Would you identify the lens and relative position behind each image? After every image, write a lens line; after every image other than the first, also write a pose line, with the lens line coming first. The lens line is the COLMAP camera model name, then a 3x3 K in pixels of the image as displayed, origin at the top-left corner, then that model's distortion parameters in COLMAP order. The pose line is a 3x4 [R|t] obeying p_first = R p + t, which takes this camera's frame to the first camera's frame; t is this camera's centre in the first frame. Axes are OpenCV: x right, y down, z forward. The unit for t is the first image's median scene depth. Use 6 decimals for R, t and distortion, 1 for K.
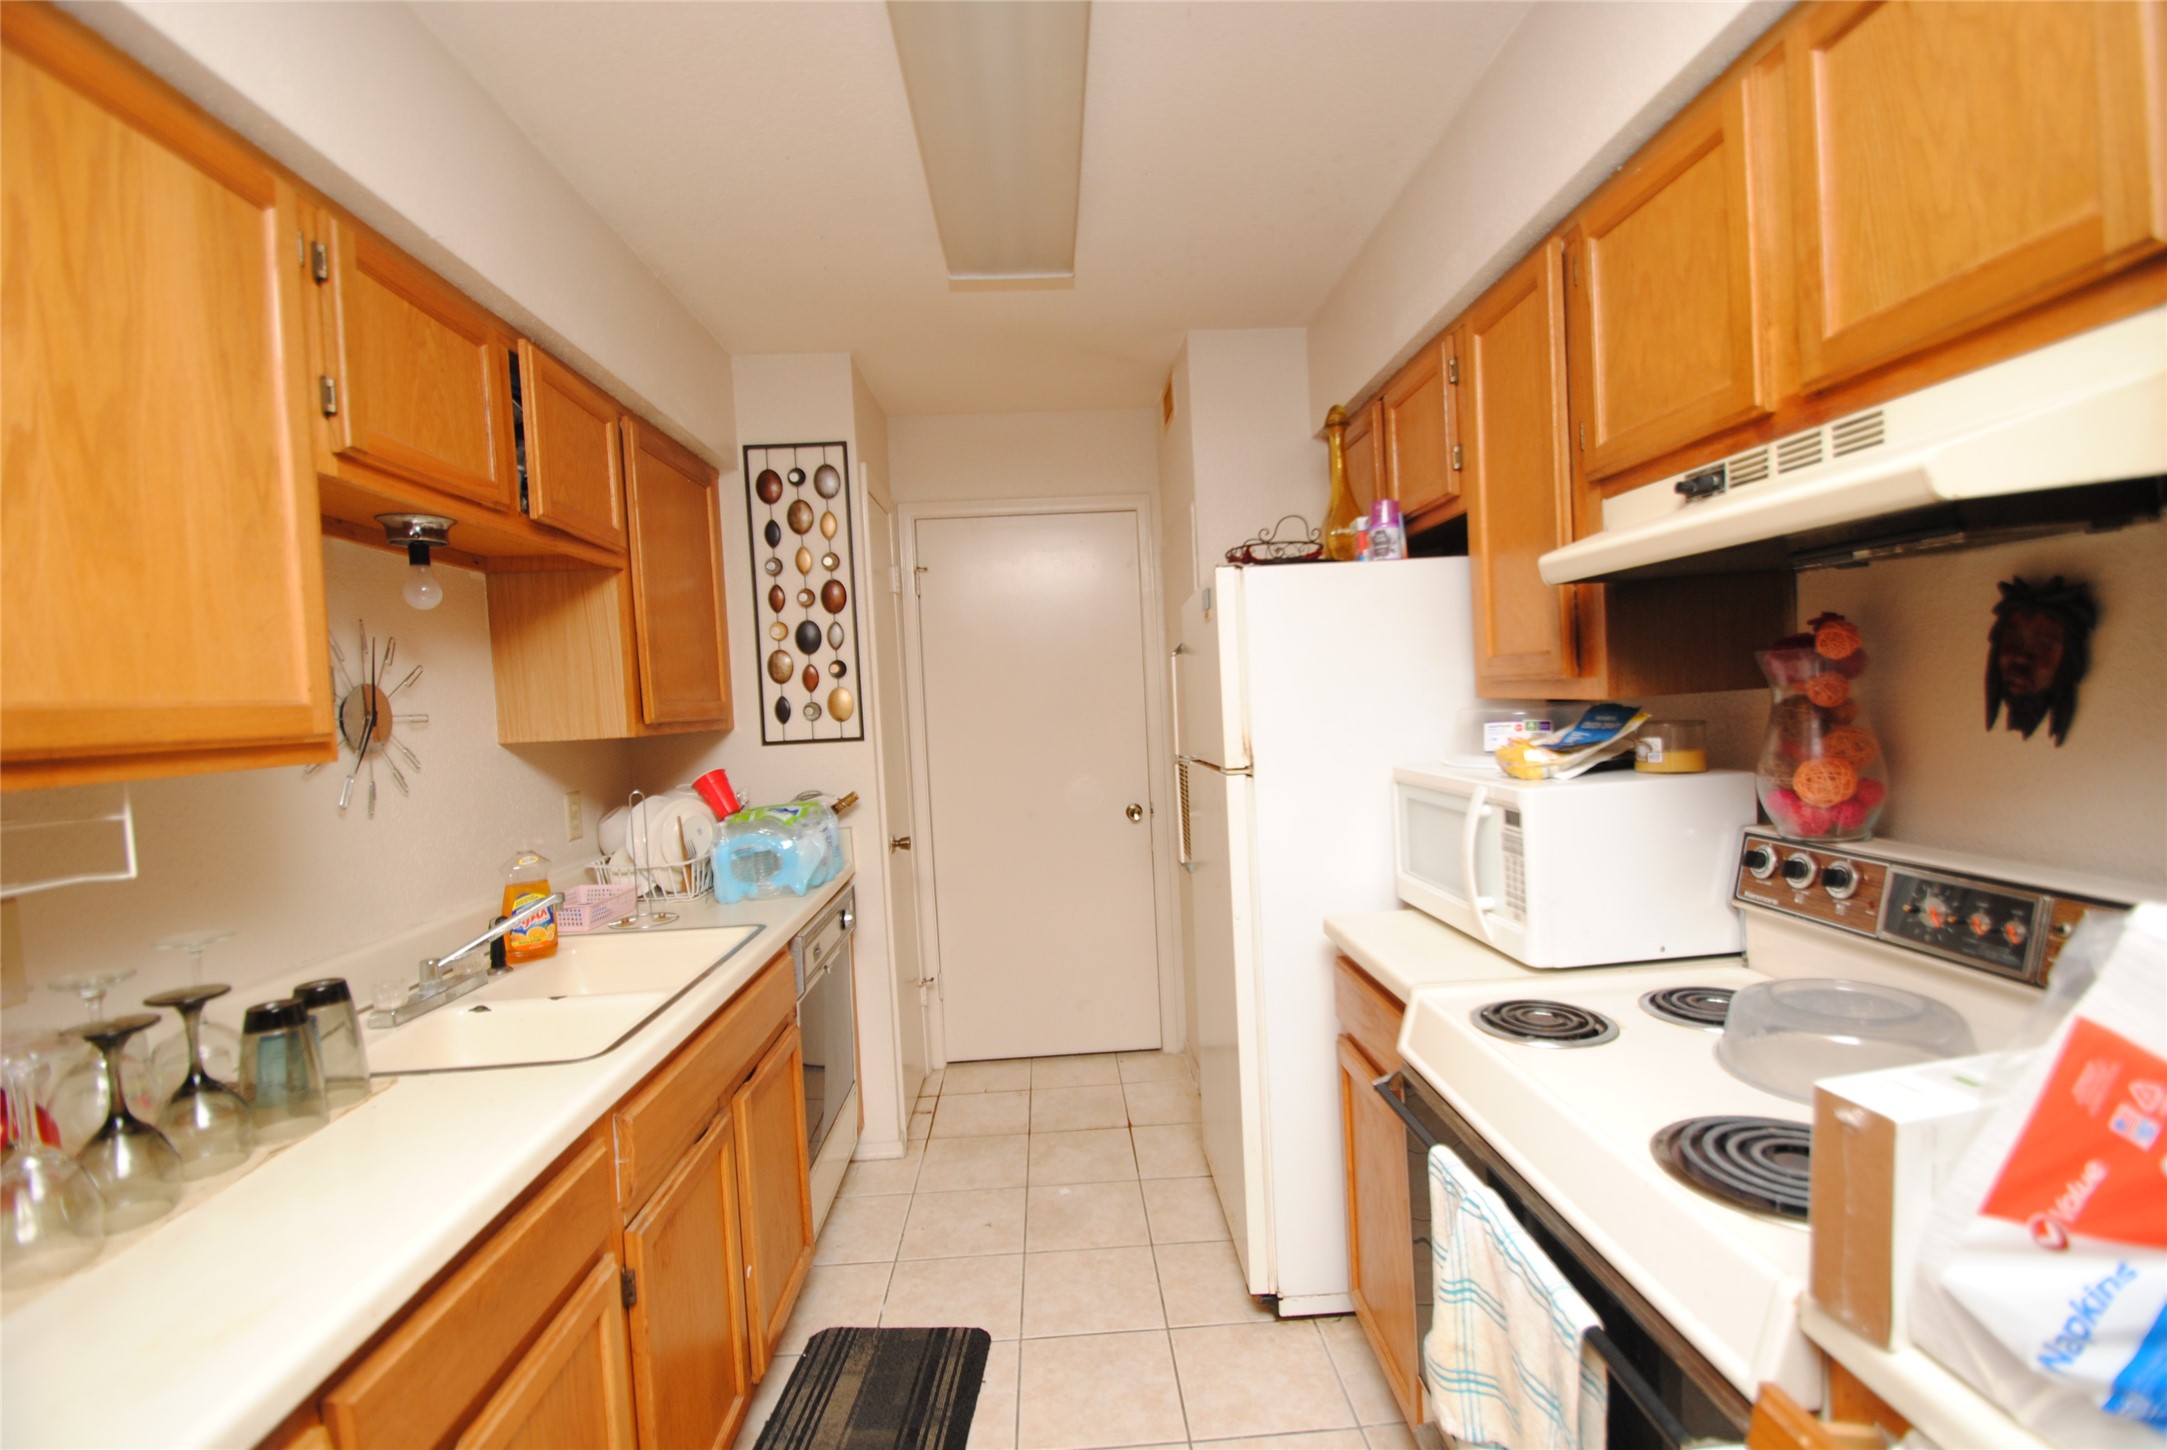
lens RADIAL K [[952.5, 0, 1091.8], [0, 952.5, 730.7], [0, 0, 1]] dist [0.019531, -0.018553]
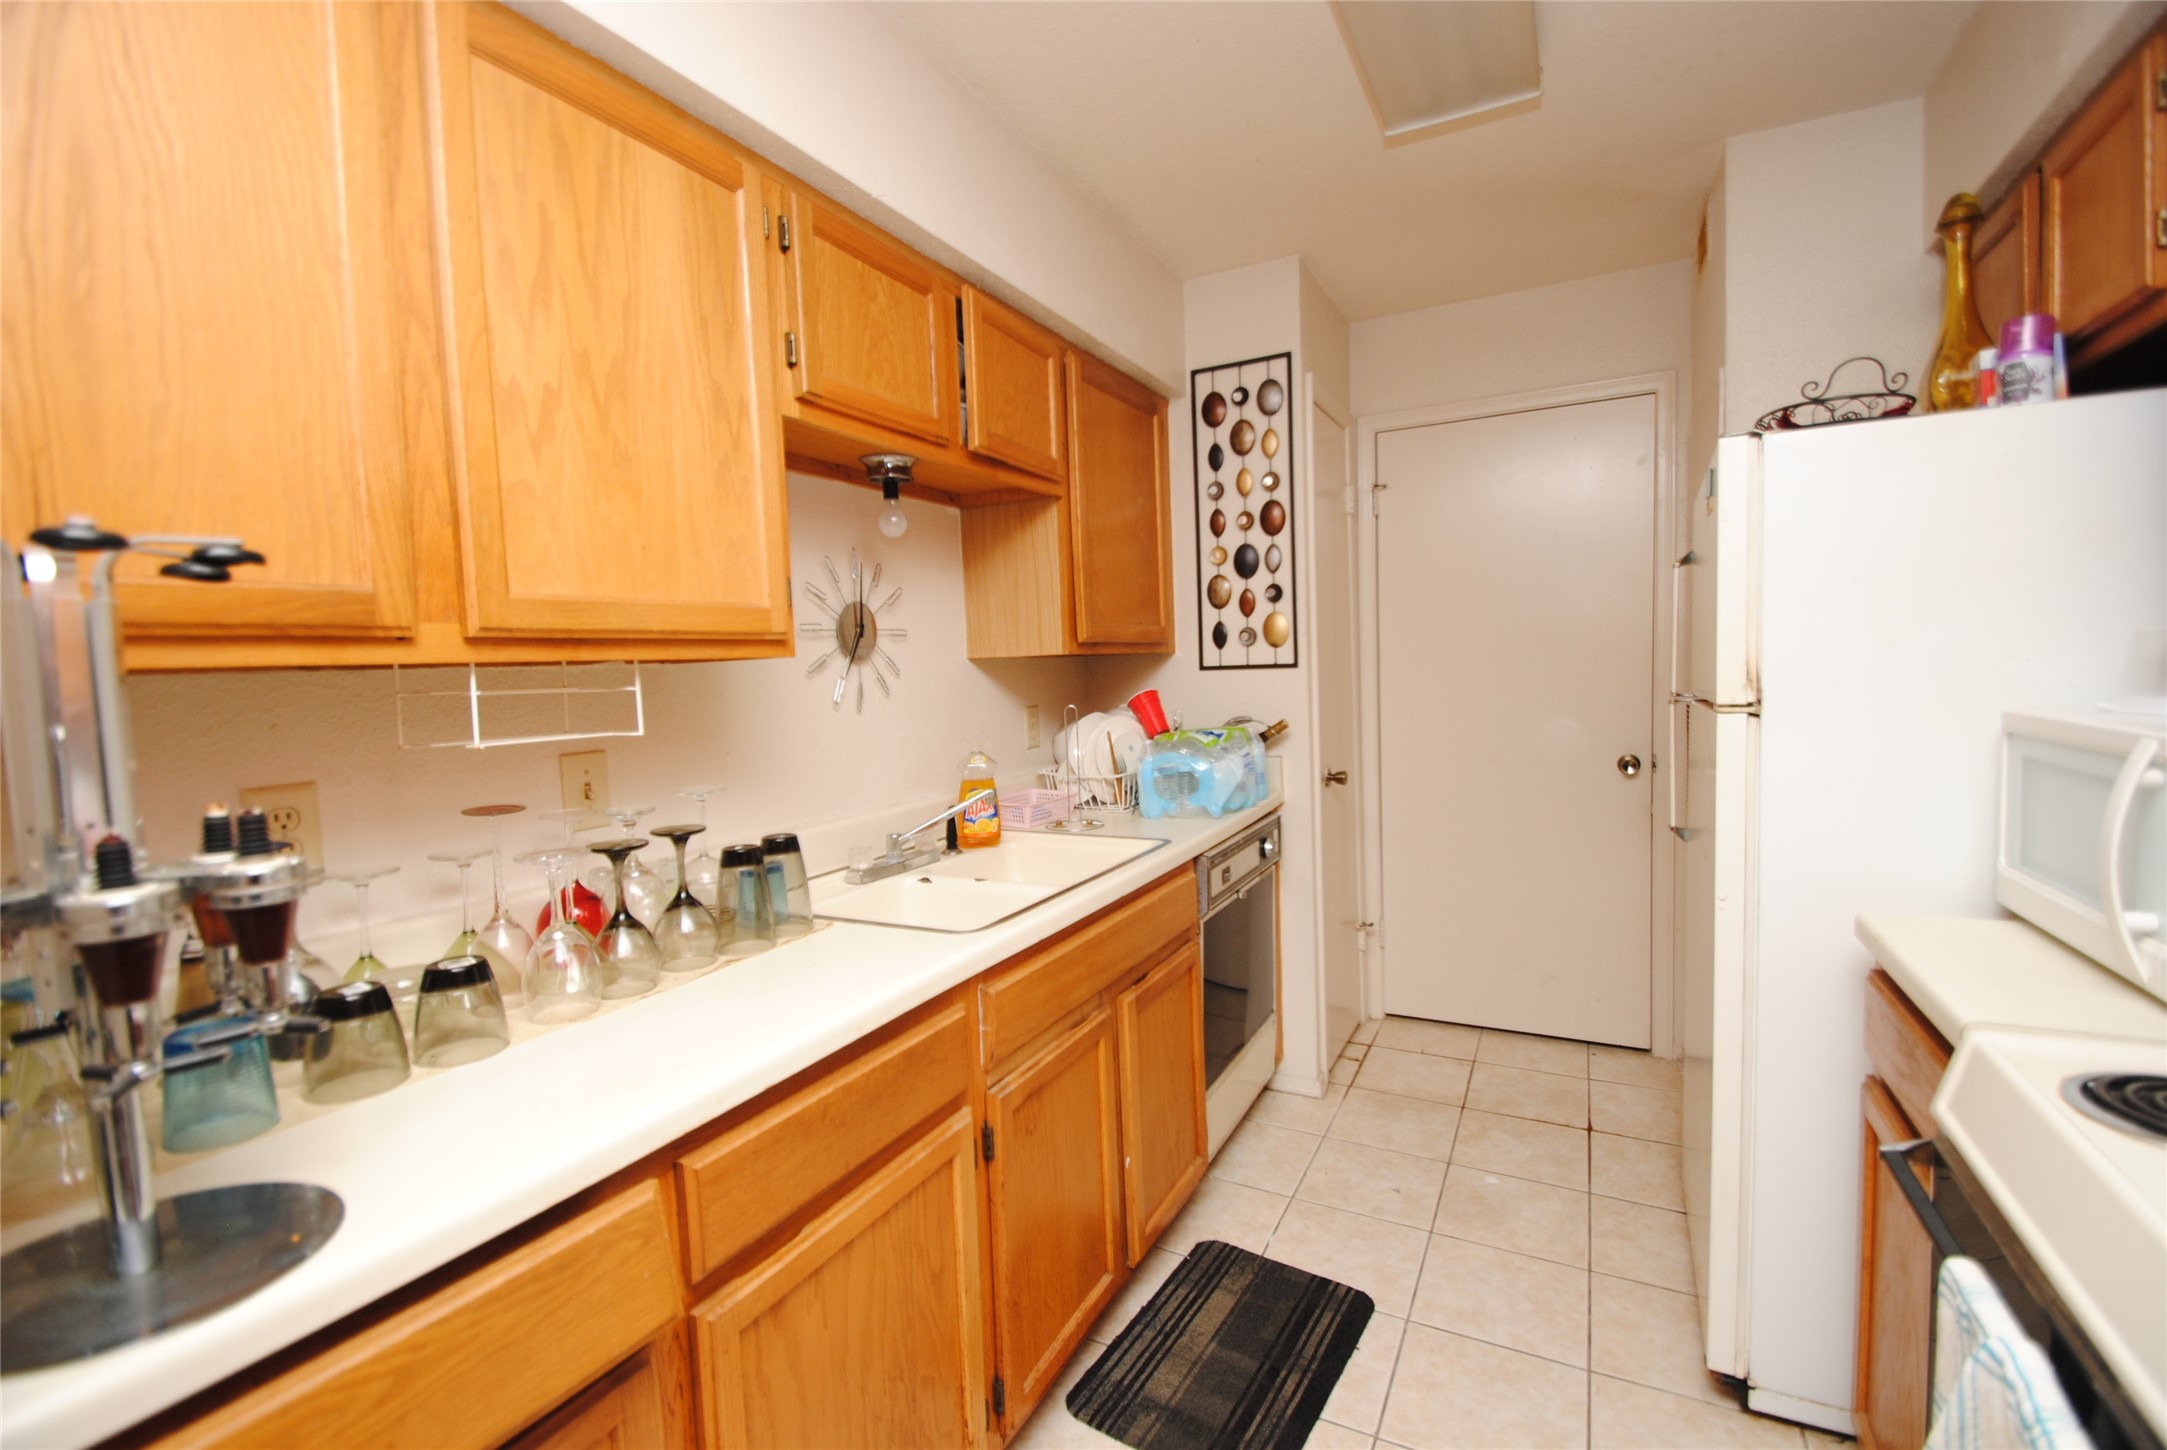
lens RADIAL K [[952.5, 0, 1091.8], [0, 952.5, 730.7], [0, 0, 1]] dist [0.019531, -0.018553]
pose [[0.866190, 0.053913, -0.496798, 0.090544], [-0.024669, 0.997564, 0.065245, 0.023302], [0.499105, -0.044259, 0.865410, 0.085704]]
